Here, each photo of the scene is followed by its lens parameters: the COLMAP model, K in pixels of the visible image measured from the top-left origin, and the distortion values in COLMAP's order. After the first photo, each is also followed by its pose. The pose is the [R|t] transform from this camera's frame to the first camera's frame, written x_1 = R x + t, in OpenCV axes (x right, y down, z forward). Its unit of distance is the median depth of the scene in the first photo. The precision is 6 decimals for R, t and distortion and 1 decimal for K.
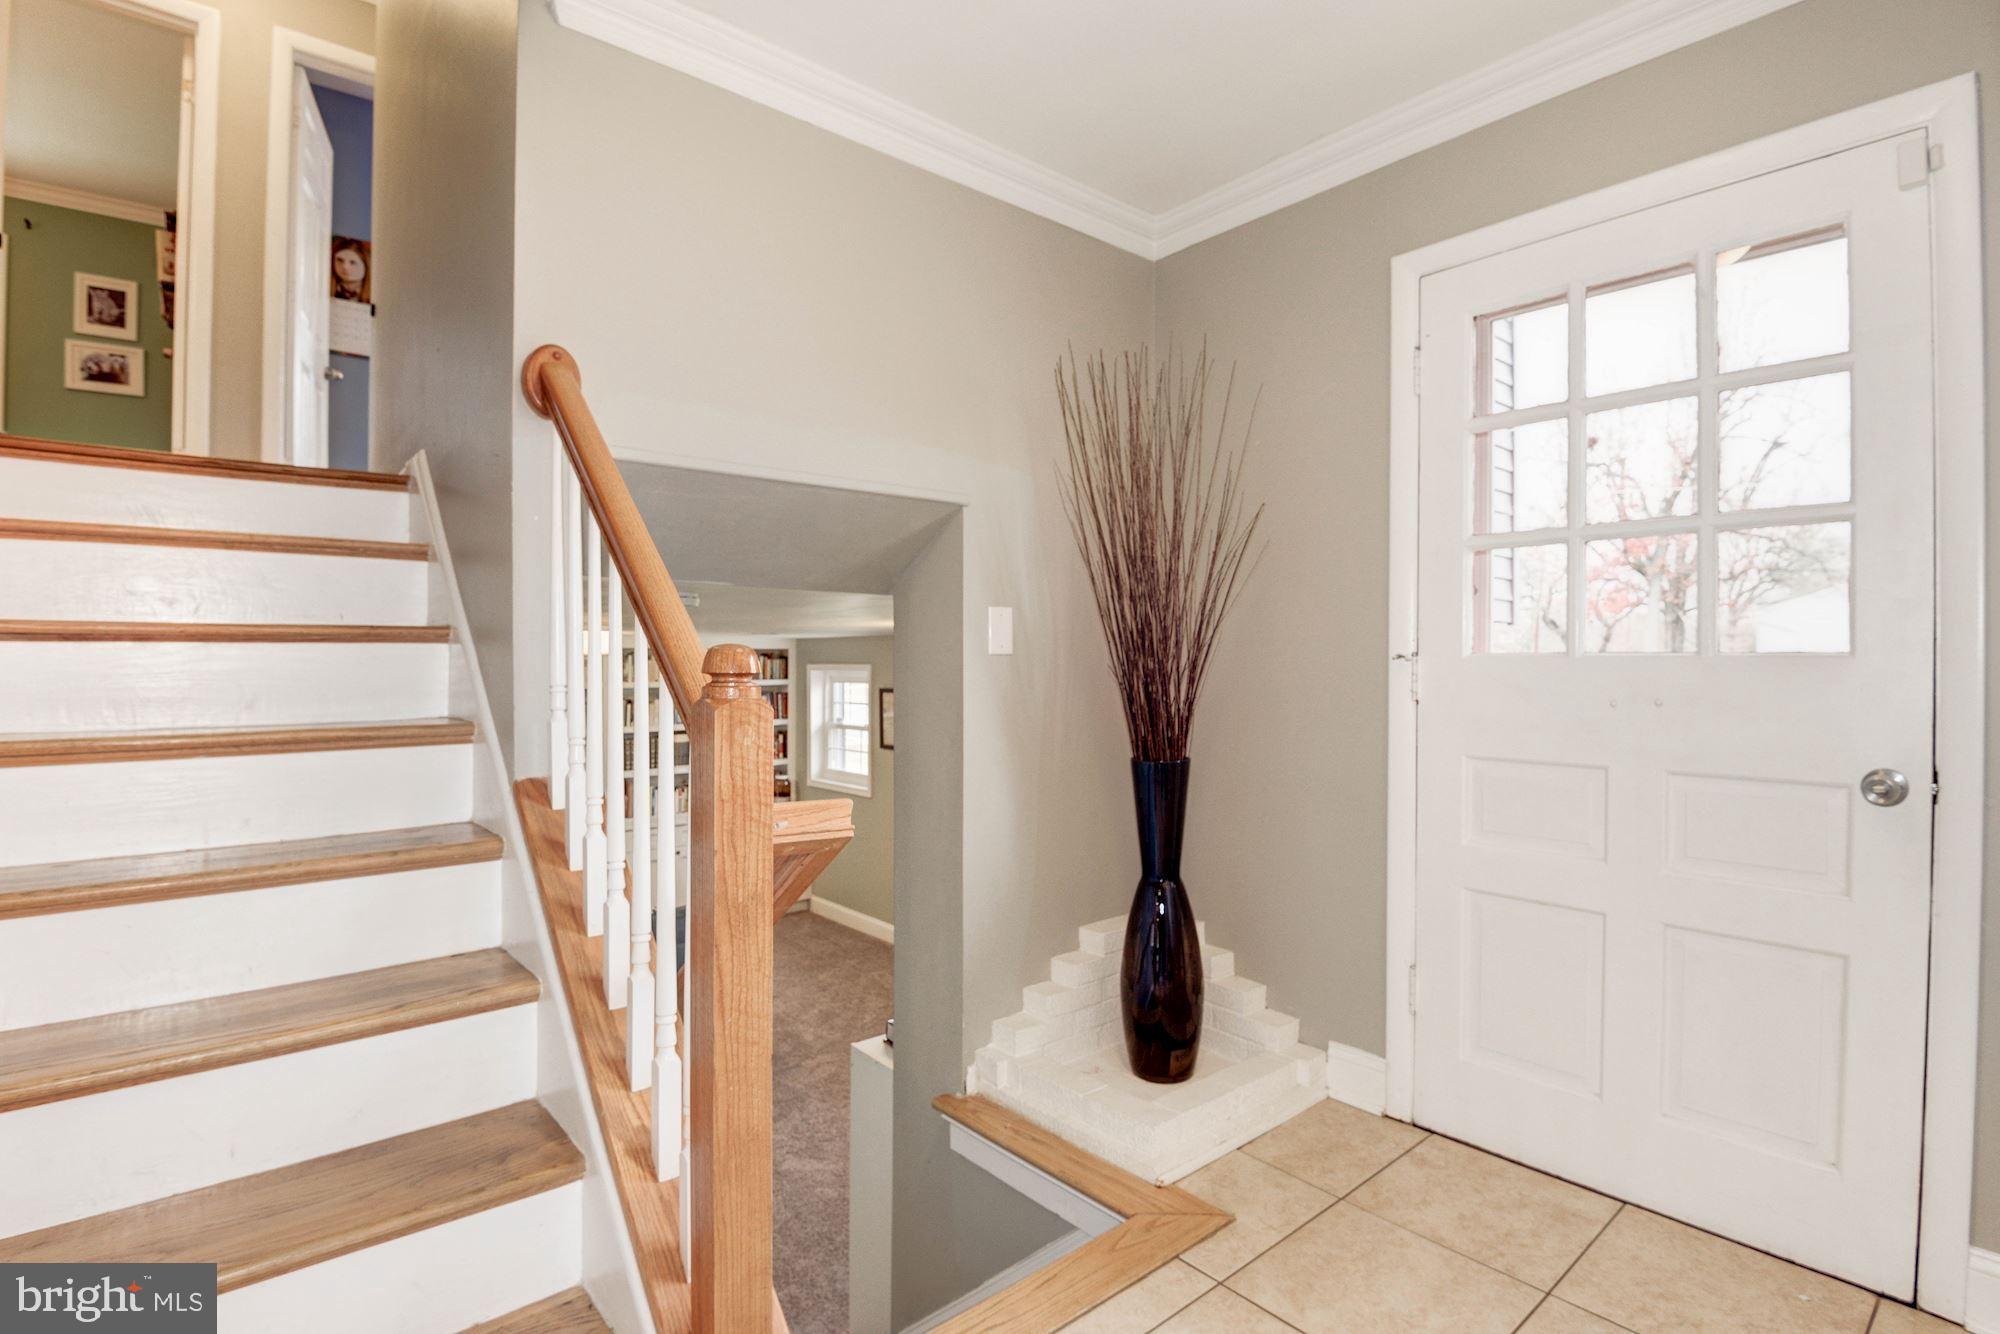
lens RADIAL K [[953.9, 0, 1021.7], [0, 953.9, 655.6], [0, 0, 1]] dist [-0.000641, -0.019241]
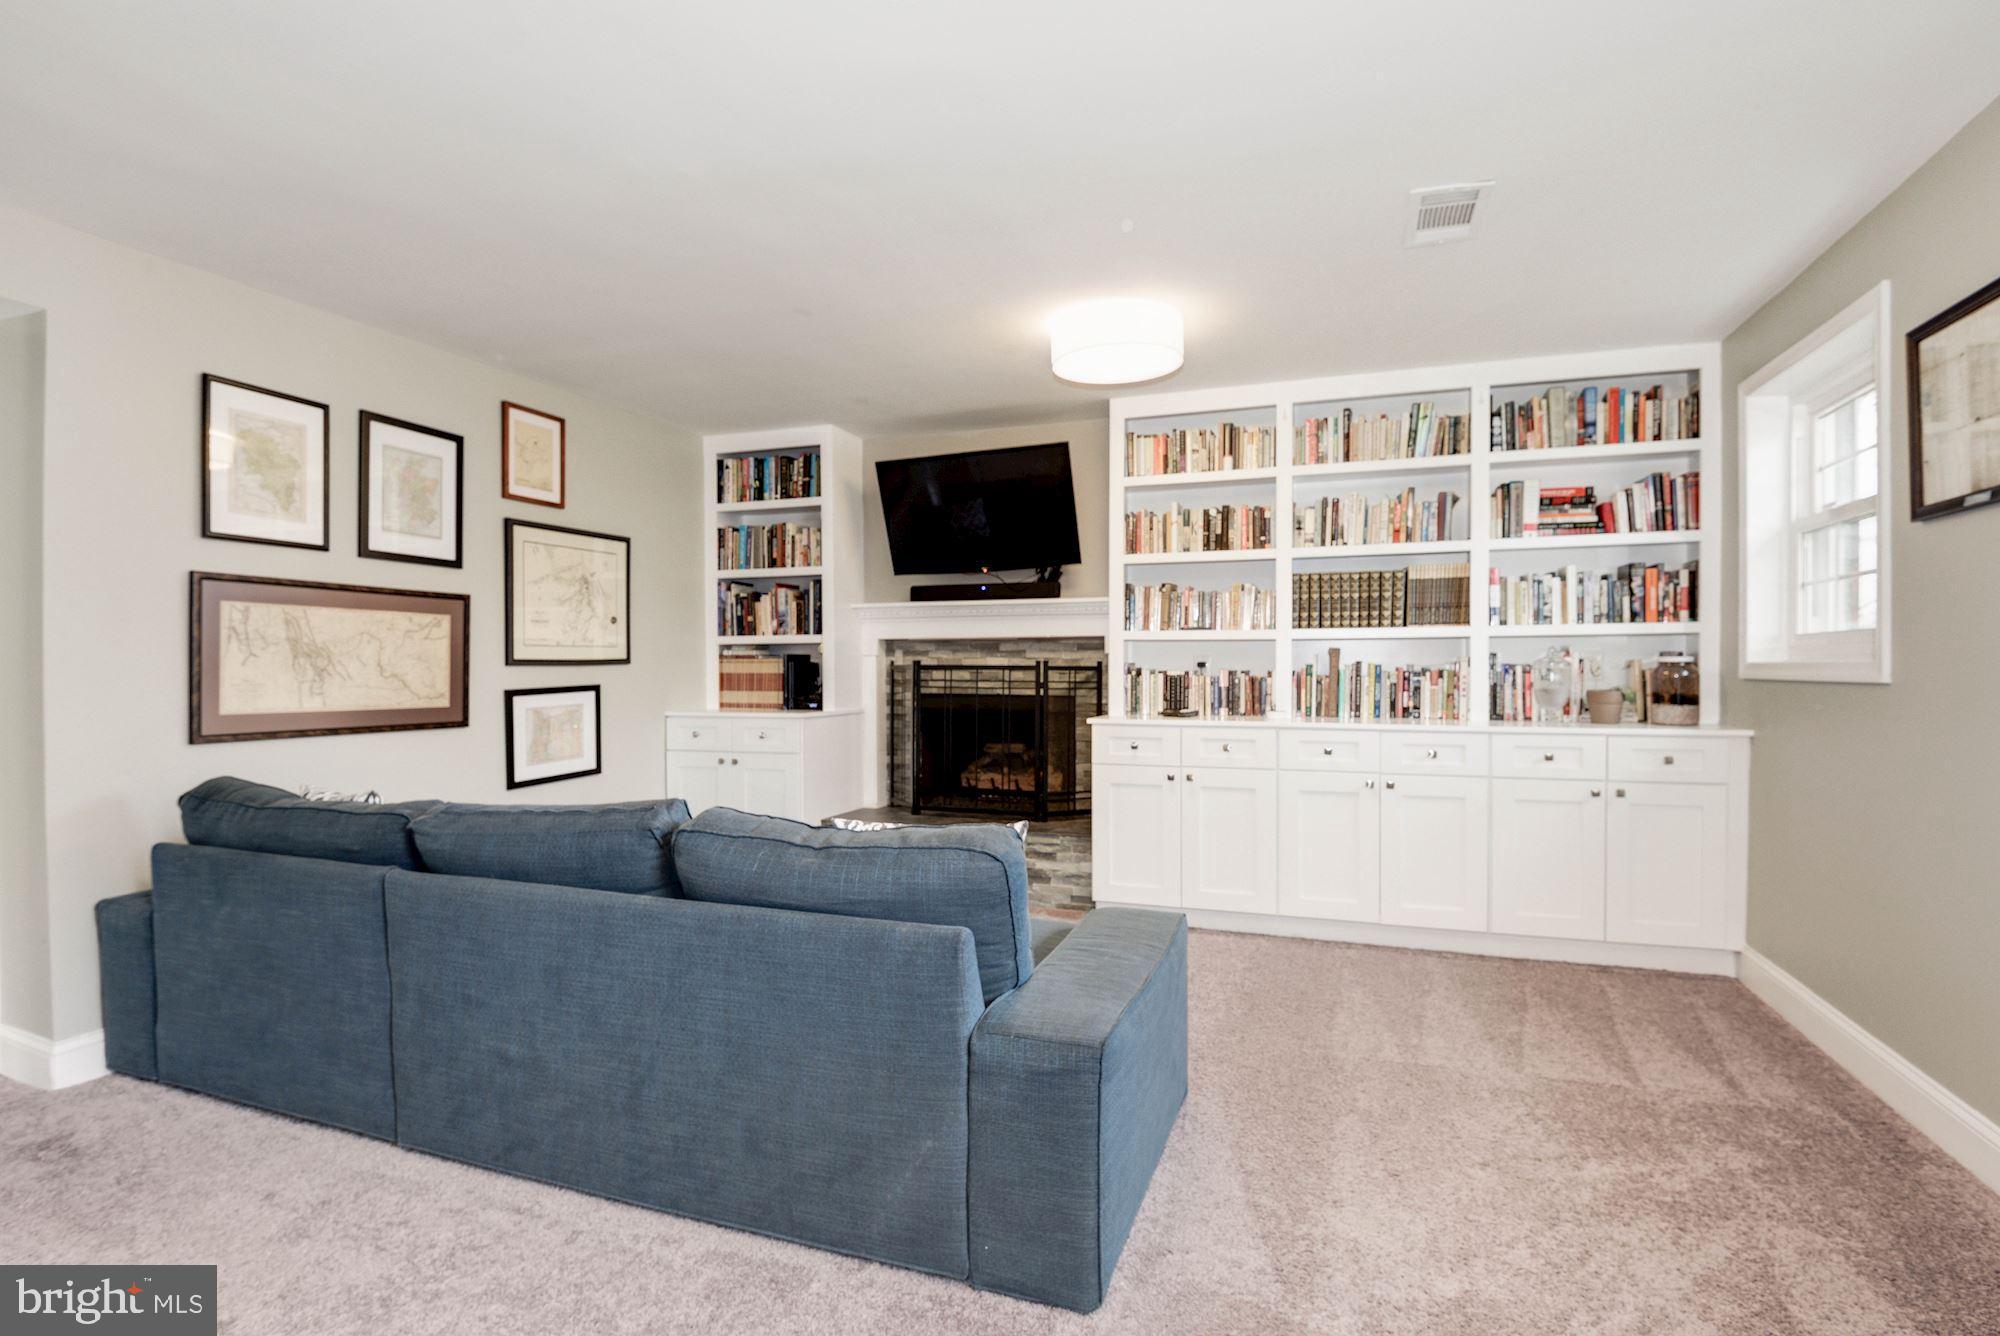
lens RADIAL K [[953.9, 0, 1021.7], [0, 953.9, 656.6], [0, 0, 1]] dist [-0.000641, -0.019241]
pose [[0.489447, 0.005560, -0.872015, -0.018702], [0.001248, 0.999974, 0.007076, 0.124765], [0.872032, -0.004552, 0.489428, 0.529515]]
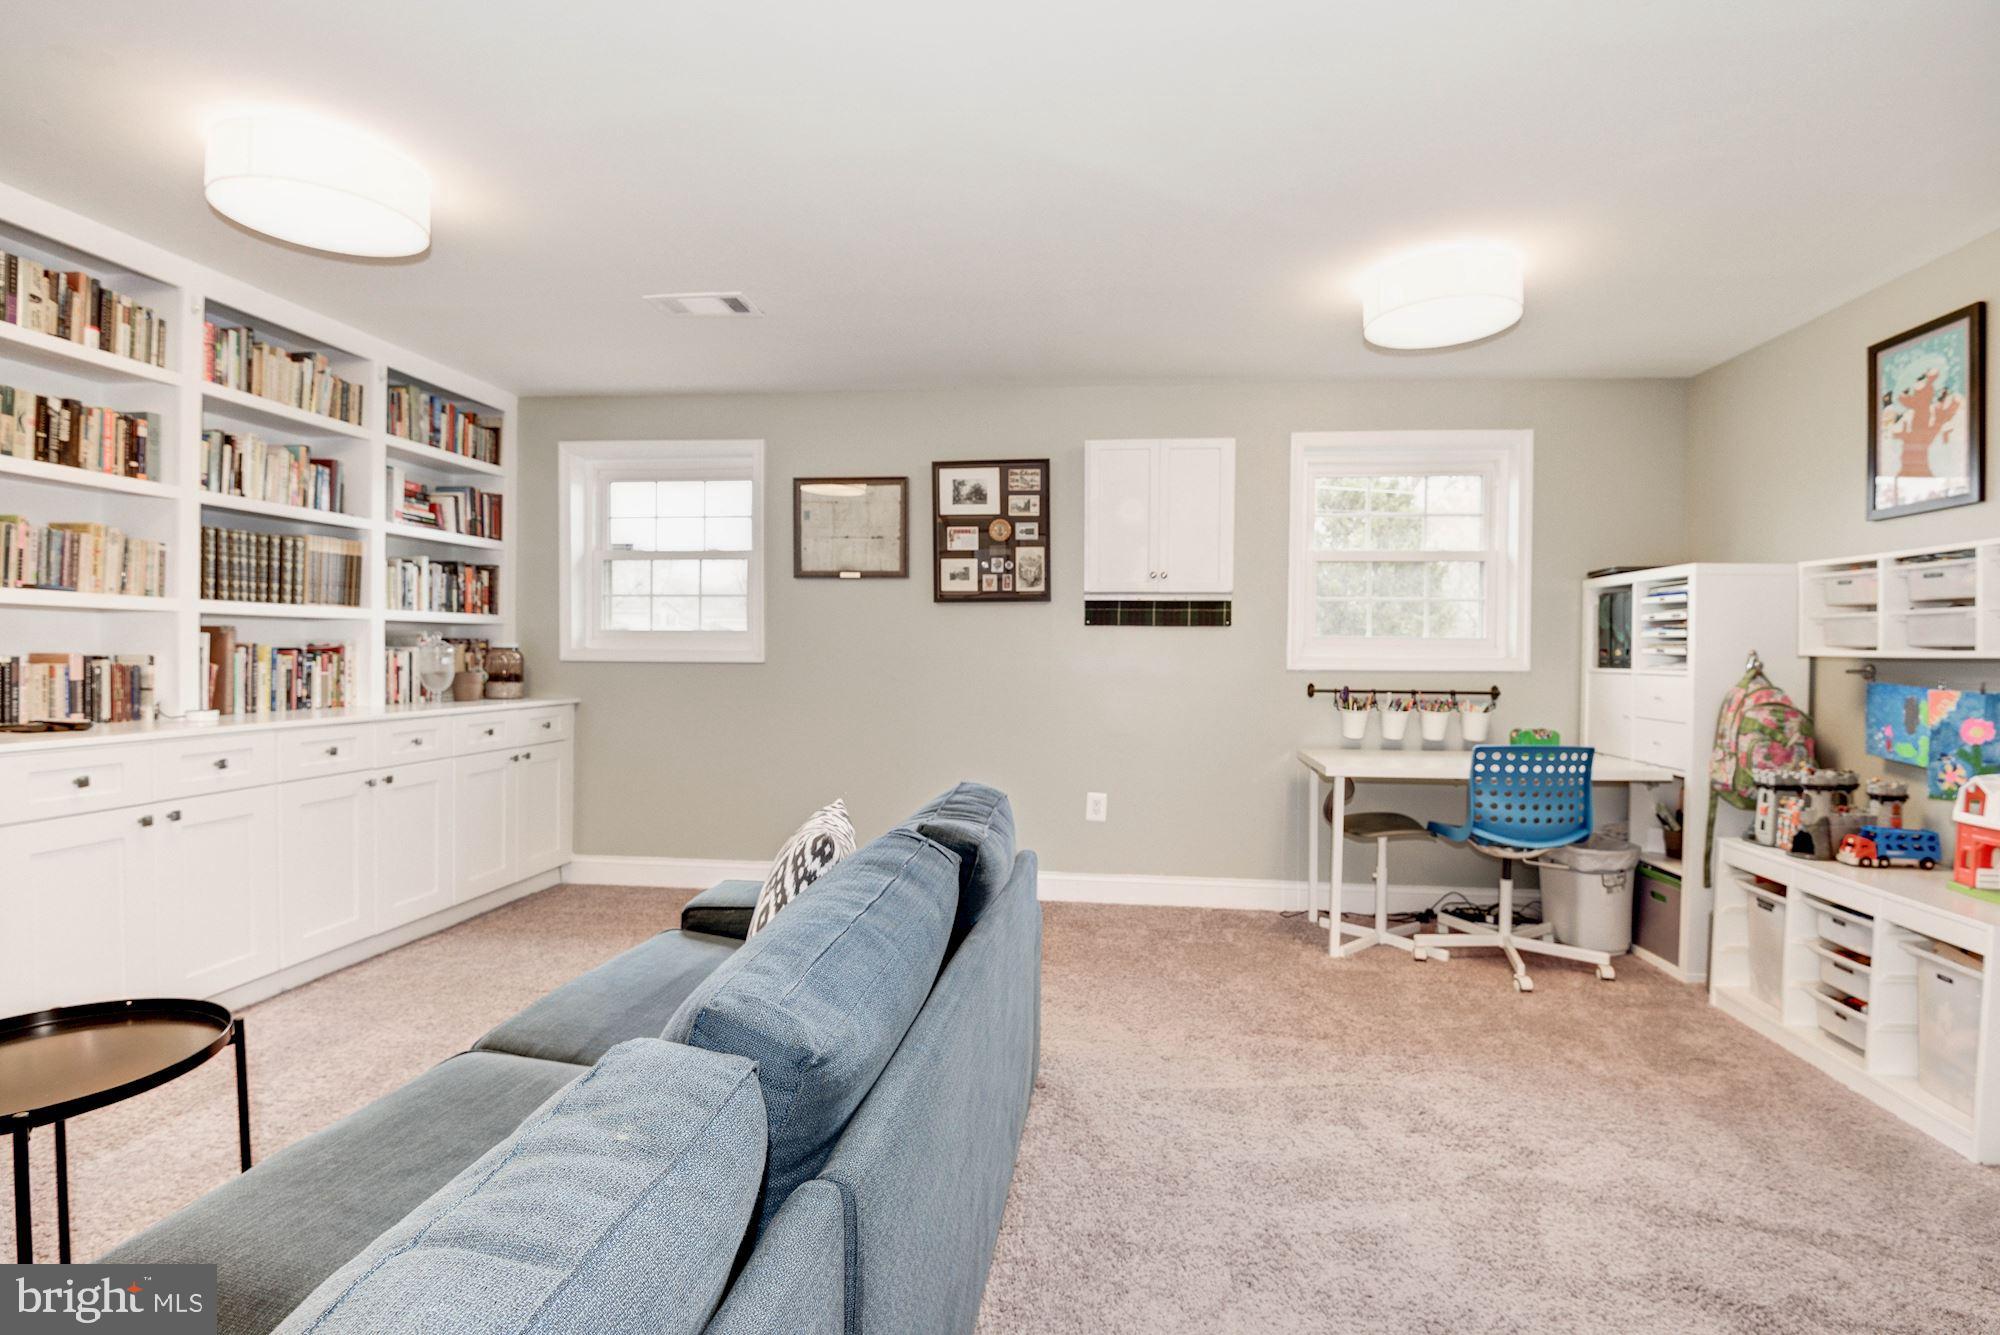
lens RADIAL K [[953.9, 0, 1021.7], [0, 953.9, 656.1], [0, 0, 1]] dist [-0.000641, -0.019241]
pose [[0.736526, 0.018356, 0.676160, -0.403520], [-0.023256, 0.999728, -0.001807, 0.129493], [-0.676009, -0.014393, 0.736753, 0.410642]]
